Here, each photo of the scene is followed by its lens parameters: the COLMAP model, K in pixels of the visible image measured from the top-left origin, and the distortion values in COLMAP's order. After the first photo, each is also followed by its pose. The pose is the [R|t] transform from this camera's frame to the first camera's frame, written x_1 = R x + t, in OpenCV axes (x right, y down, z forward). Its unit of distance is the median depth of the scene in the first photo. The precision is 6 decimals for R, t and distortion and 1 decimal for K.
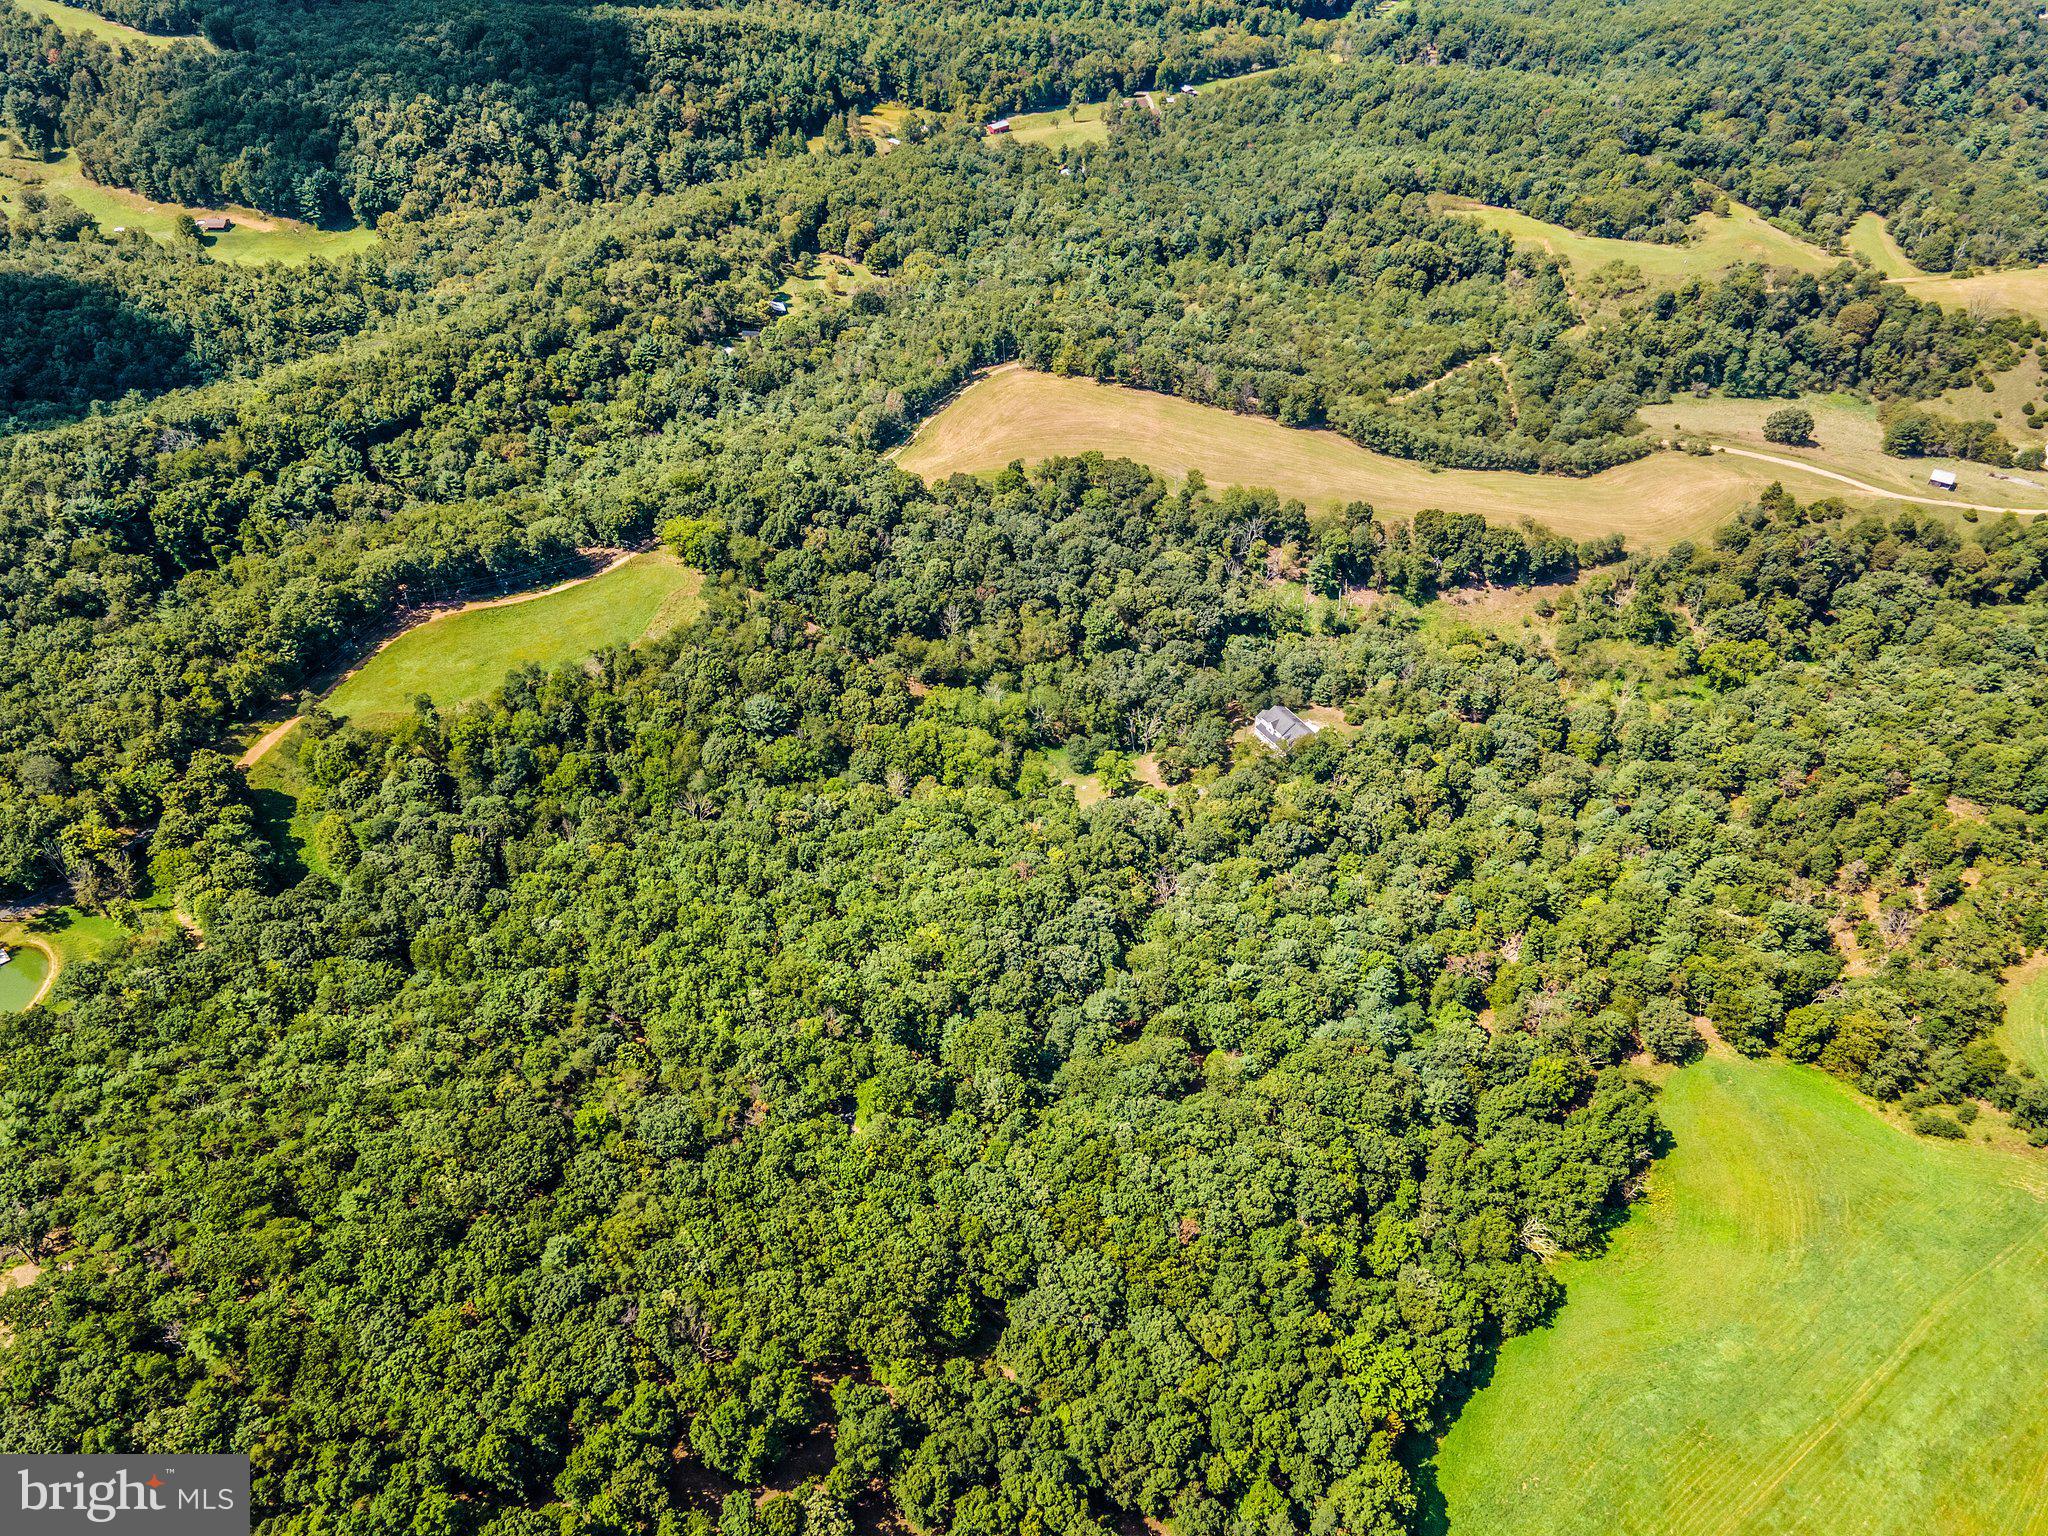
lens RADIAL K [[1497.2, 0, 1017.7], [0, 1497.2, 766.5], [0, 0, 1]] dist [0.035441, 0.022267]
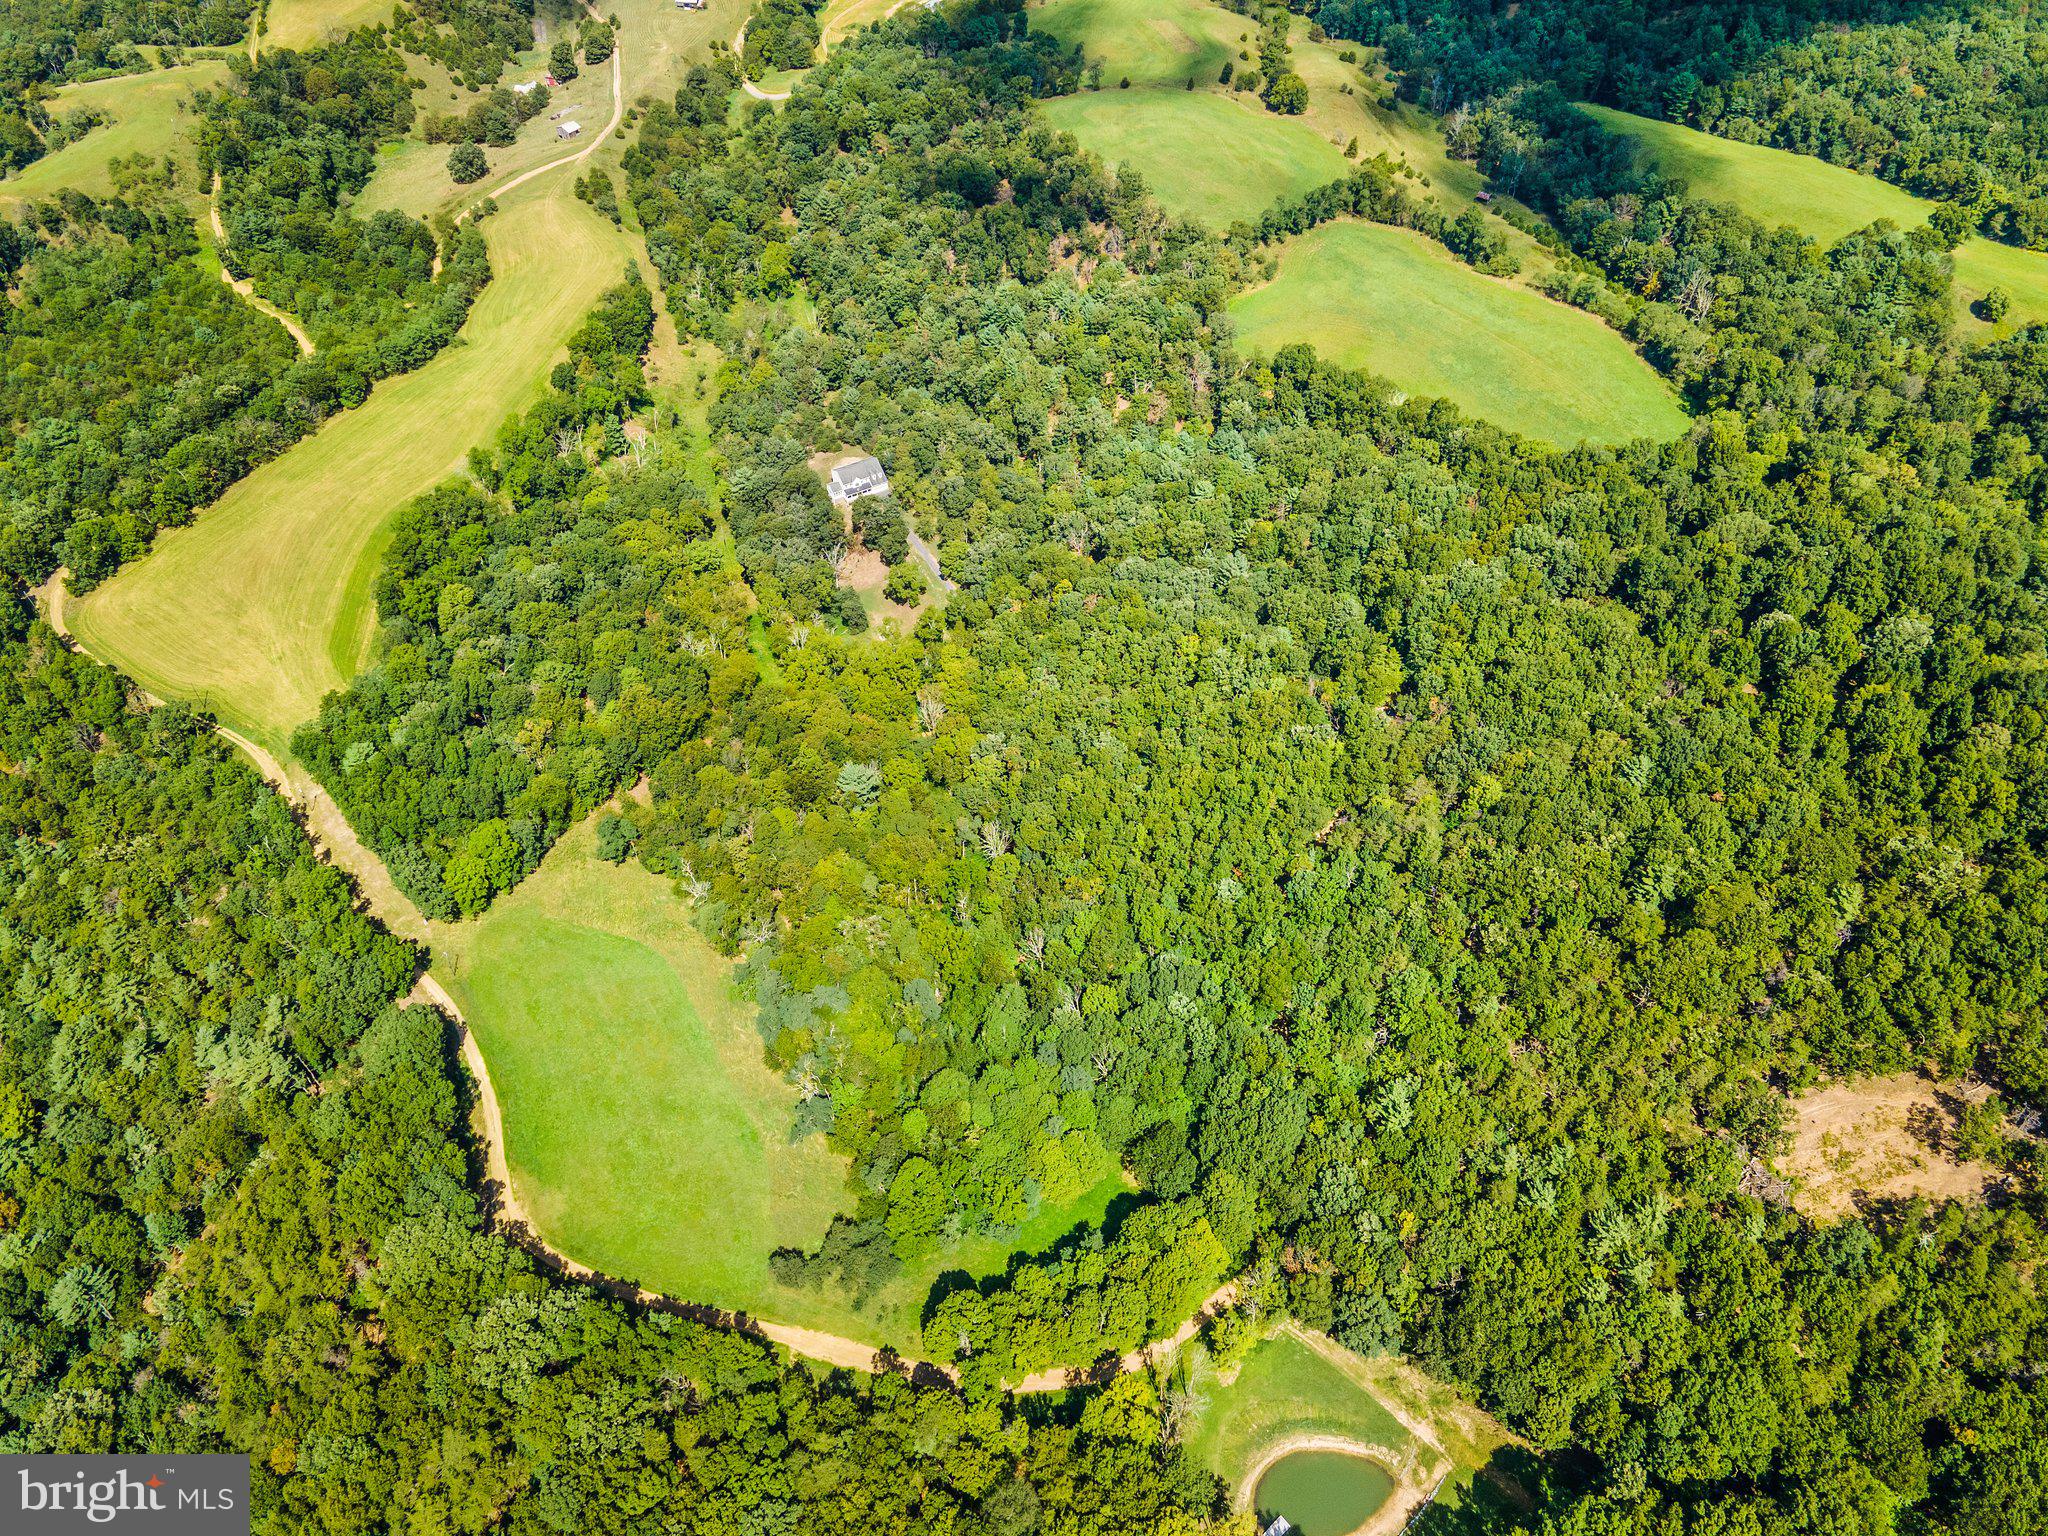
lens RADIAL K [[1497.2, 0, 1022.6], [0, 1497.2, 748.0], [0, 0, 1]] dist [0.035441, 0.022267]
pose [[0.033624, -0.728466, 0.684256, -0.572621], [0.667851, 0.525721, 0.526870, -0.337075], [-0.743535, 0.439266, 0.504184, 0.367181]]
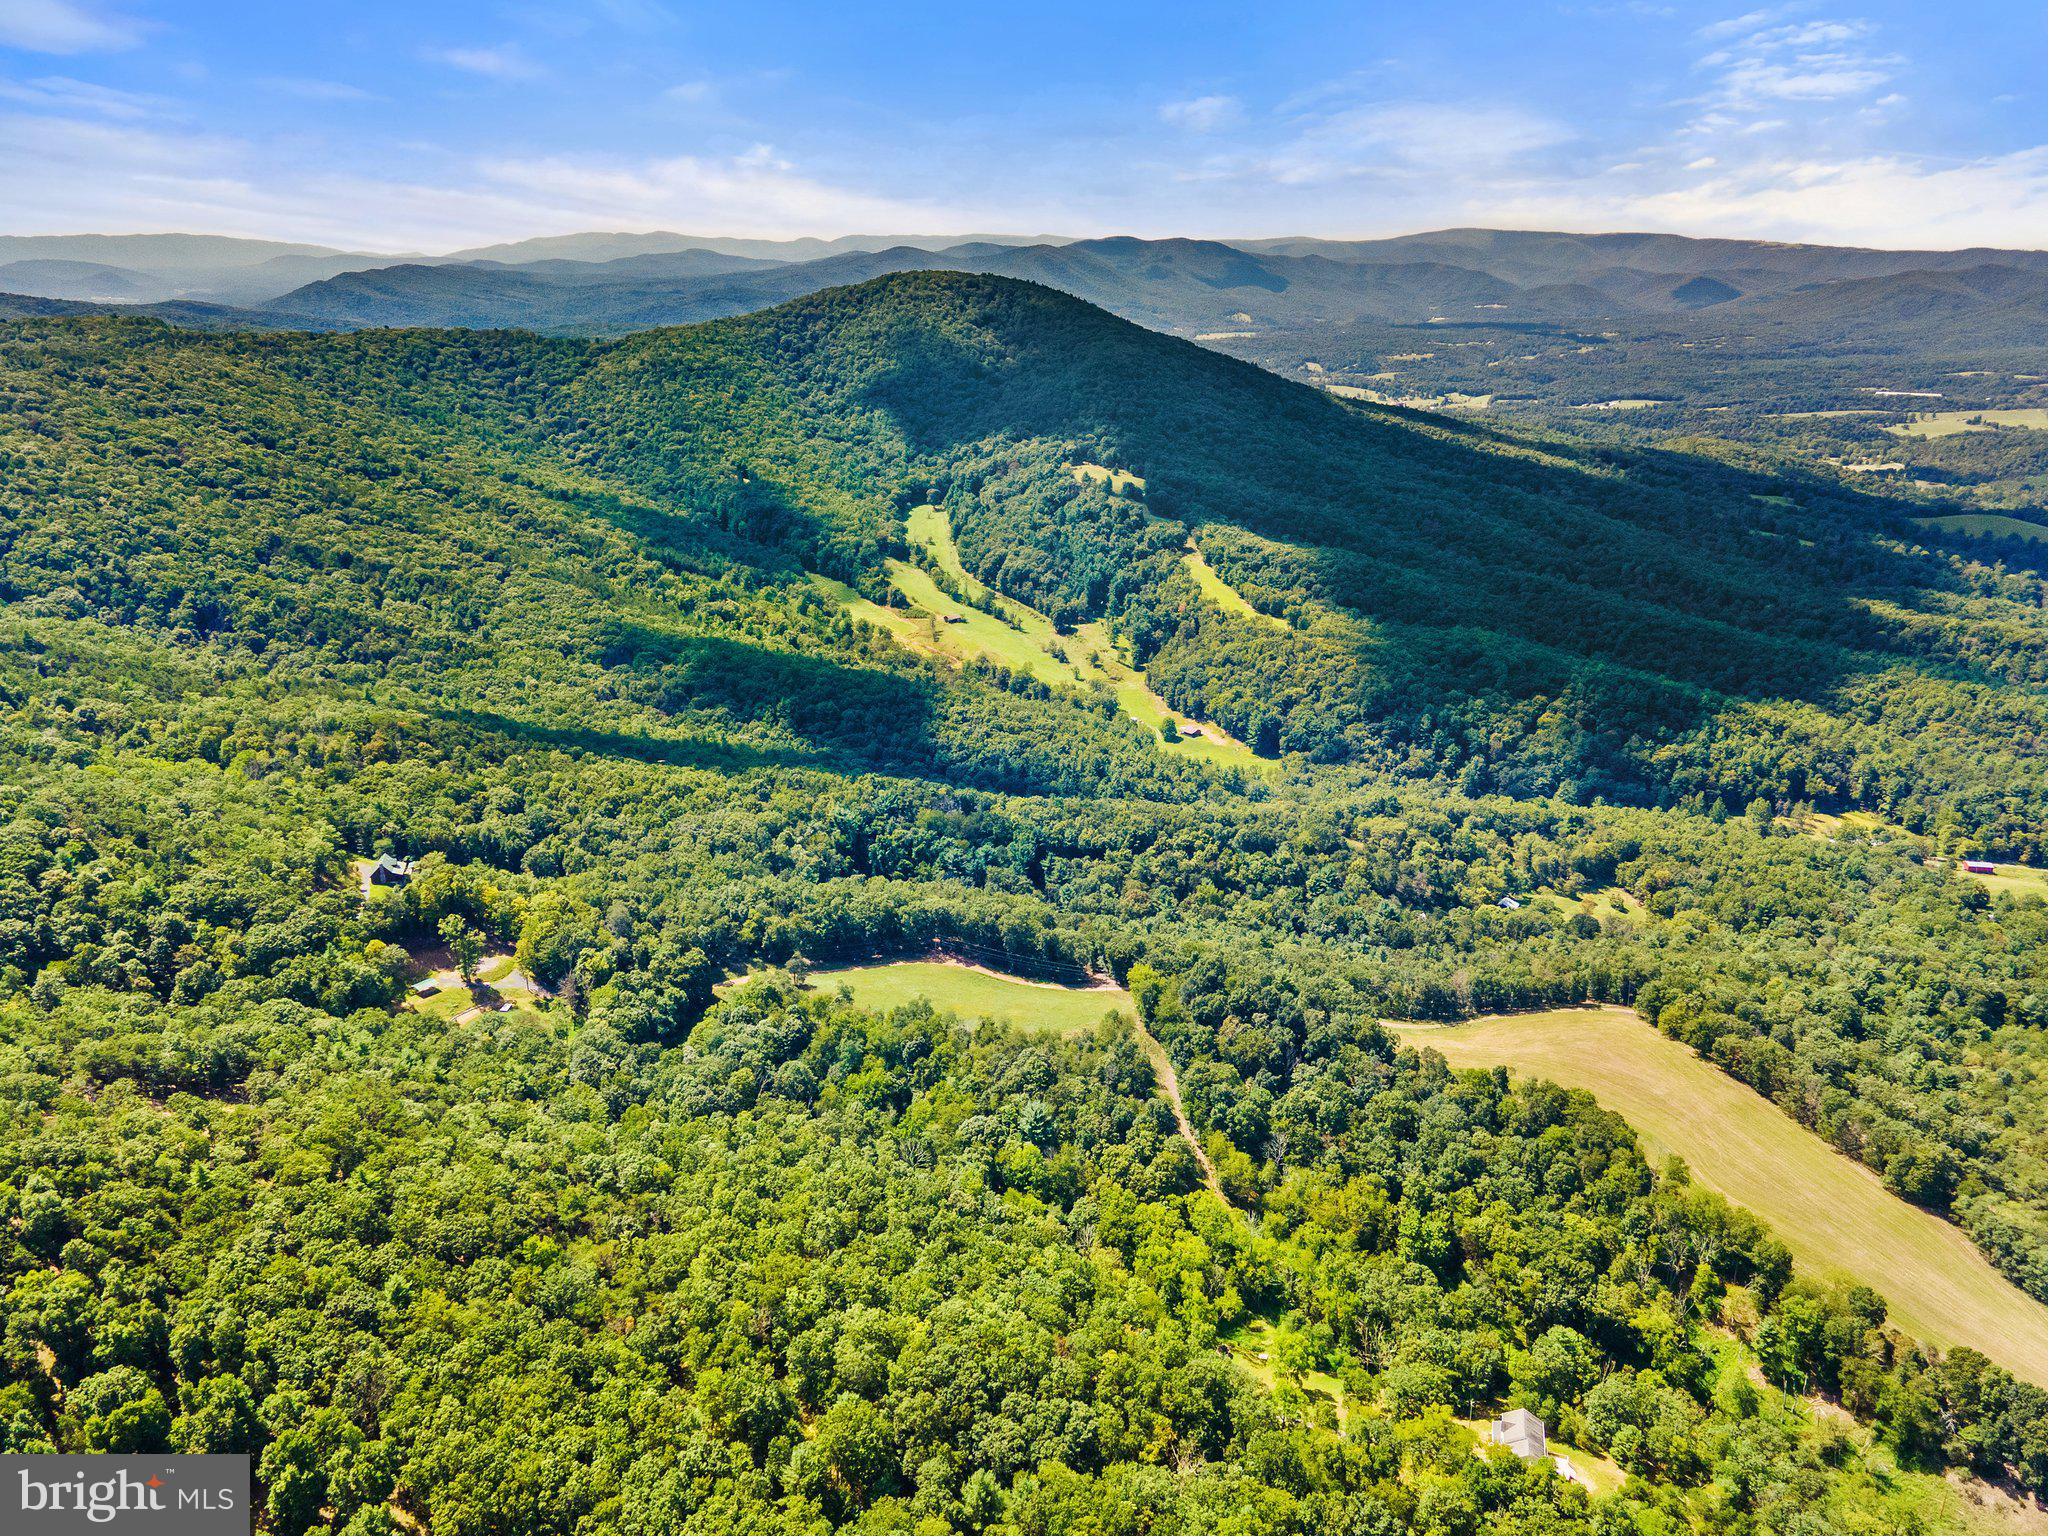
lens RADIAL K [[1497.2, 0, 1039.2], [0, 1497.2, 801.9], [0, 0, 1]] dist [0.035441, 0.022267]
pose [[0.673739, 0.270685, -0.687608, 0.382103], [-0.515588, 0.838777, -0.174995, -0.030179], [0.529381, 0.472423, 0.704679, 0.115170]]
